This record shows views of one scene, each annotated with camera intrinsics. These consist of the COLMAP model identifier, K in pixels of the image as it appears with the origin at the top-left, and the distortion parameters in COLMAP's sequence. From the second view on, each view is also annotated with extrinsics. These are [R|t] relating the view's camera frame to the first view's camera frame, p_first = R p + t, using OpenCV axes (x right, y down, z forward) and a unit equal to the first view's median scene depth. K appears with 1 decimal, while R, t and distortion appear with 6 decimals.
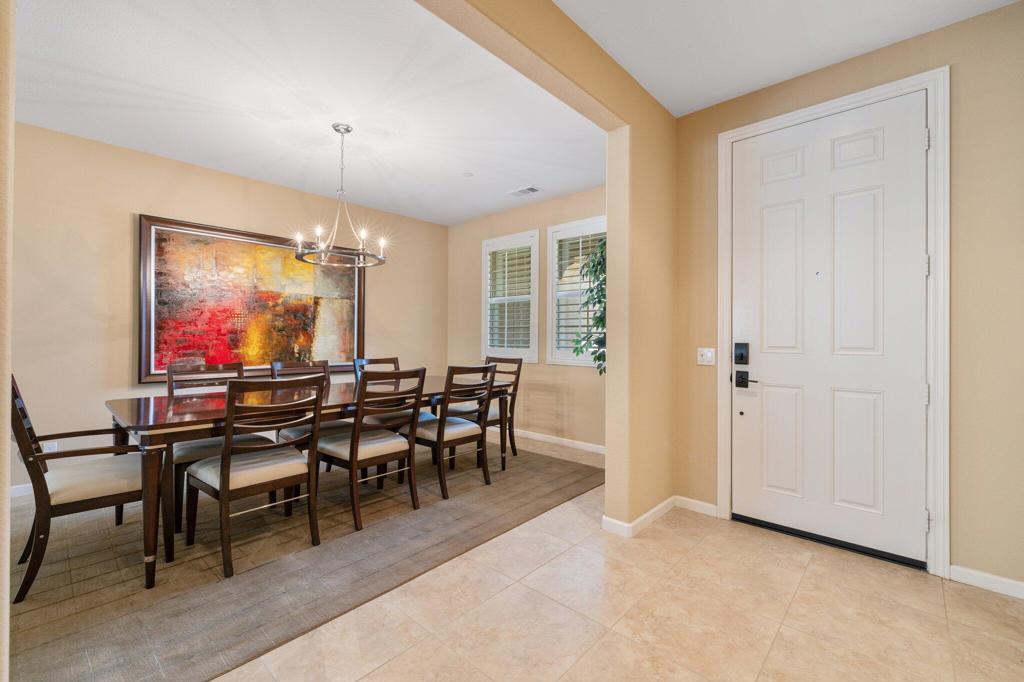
lens RADIAL K [[431.9, 0, 514.8], [0, 431.9, 337.3], [0, 0, 1]] dist [-0.003126, -0.000287]
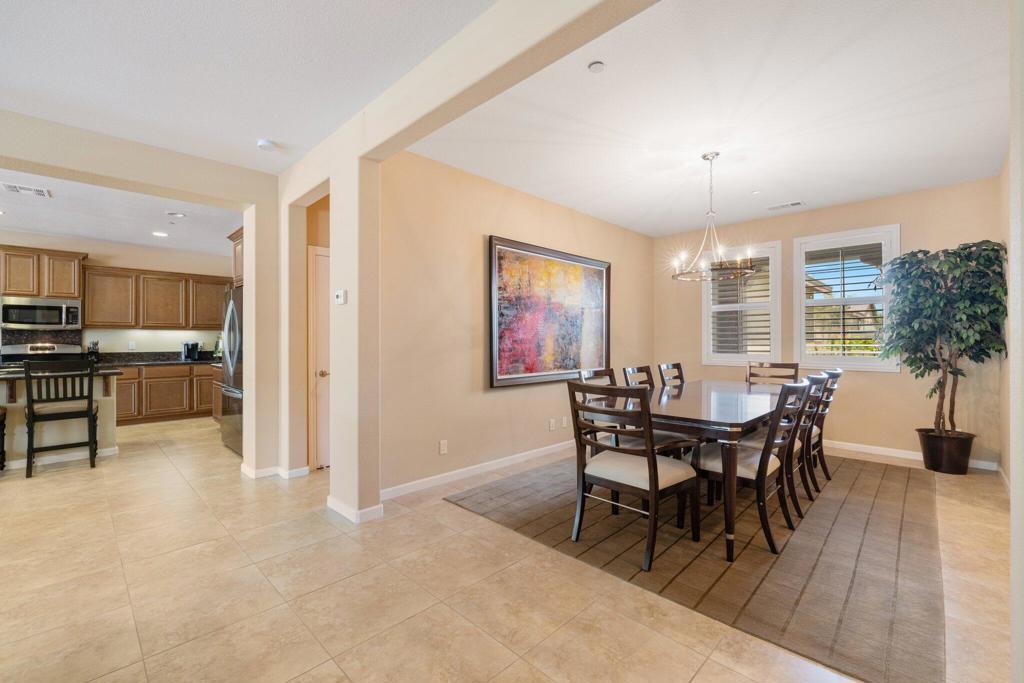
lens RADIAL K [[431.9, 0, 502.6], [0, 431.9, 340.1], [0, 0, 1]] dist [-0.003126, -0.000287]
pose [[0.998736, -0.006439, -0.049849, -0.759508], [0.006235, 0.999972, -0.004244, -0.010179], [0.049875, 0.003928, 0.998748, -0.109586]]
